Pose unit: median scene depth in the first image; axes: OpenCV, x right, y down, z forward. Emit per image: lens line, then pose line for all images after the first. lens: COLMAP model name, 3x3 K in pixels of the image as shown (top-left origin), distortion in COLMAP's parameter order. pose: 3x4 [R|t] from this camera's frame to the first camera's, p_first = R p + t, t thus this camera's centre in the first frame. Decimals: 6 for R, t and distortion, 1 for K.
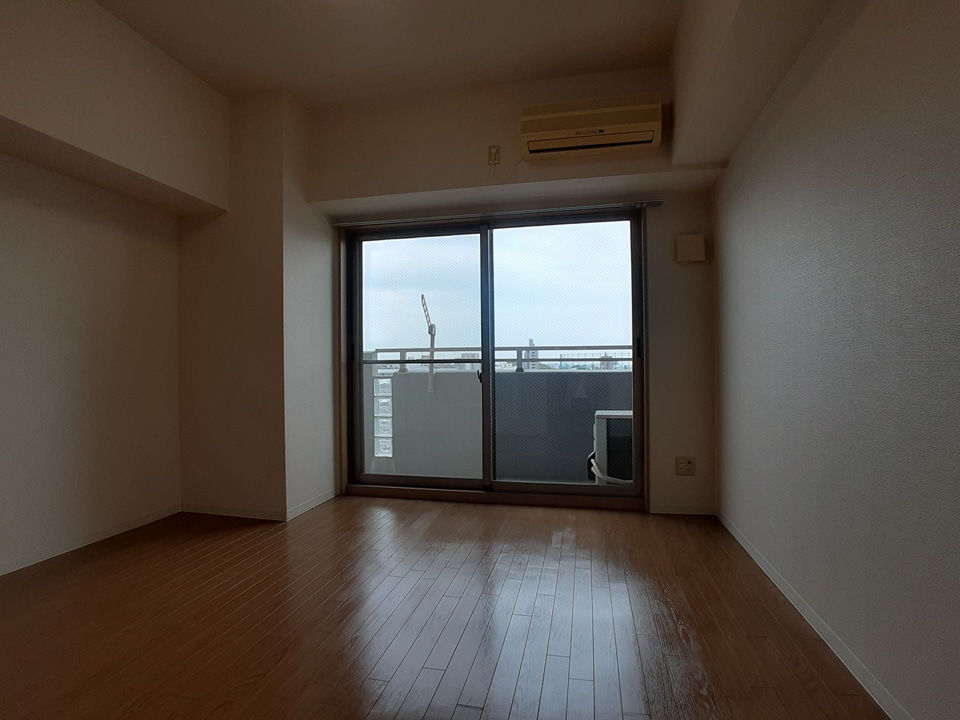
lens RADIAL K [[522.8, 0, 456.1], [0, 522.8, 357.5], [0, 0, 1]] dist [-0.065583, 0.000691]
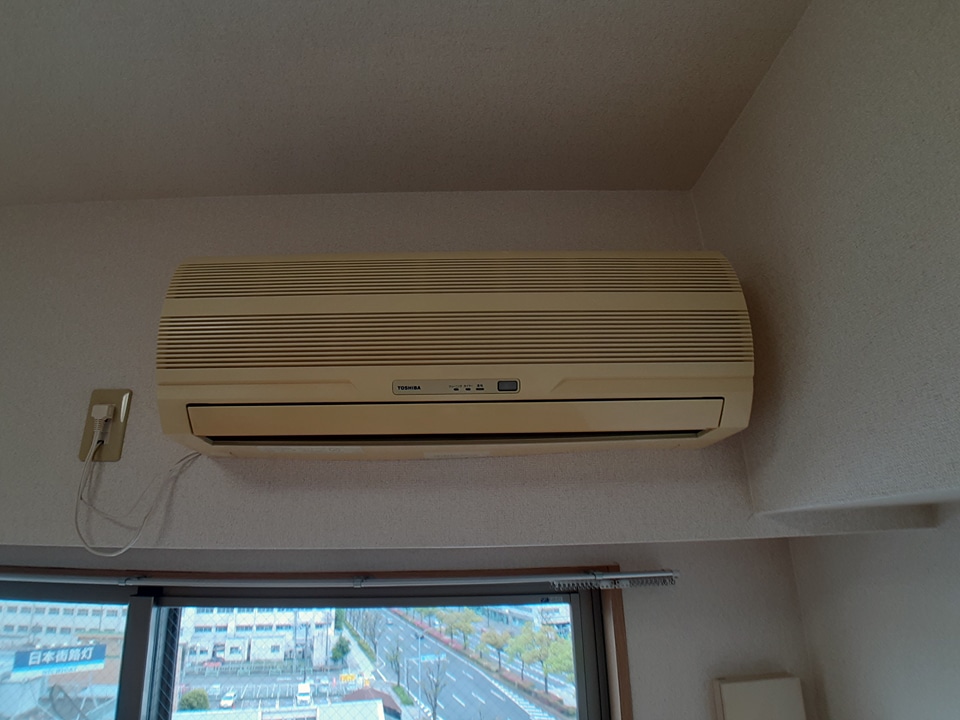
lens RADIAL K [[522.8, 0, 456.1], [0, 522.8, 357.5], [0, 0, 1]] dist [-0.065583, 0.000691]
pose [[0.975063, 0.069442, 0.210783, 0.198260], [0.001644, 0.947498, -0.319759, -0.355115], [-0.221921, 0.312131, 0.923756, 0.739192]]
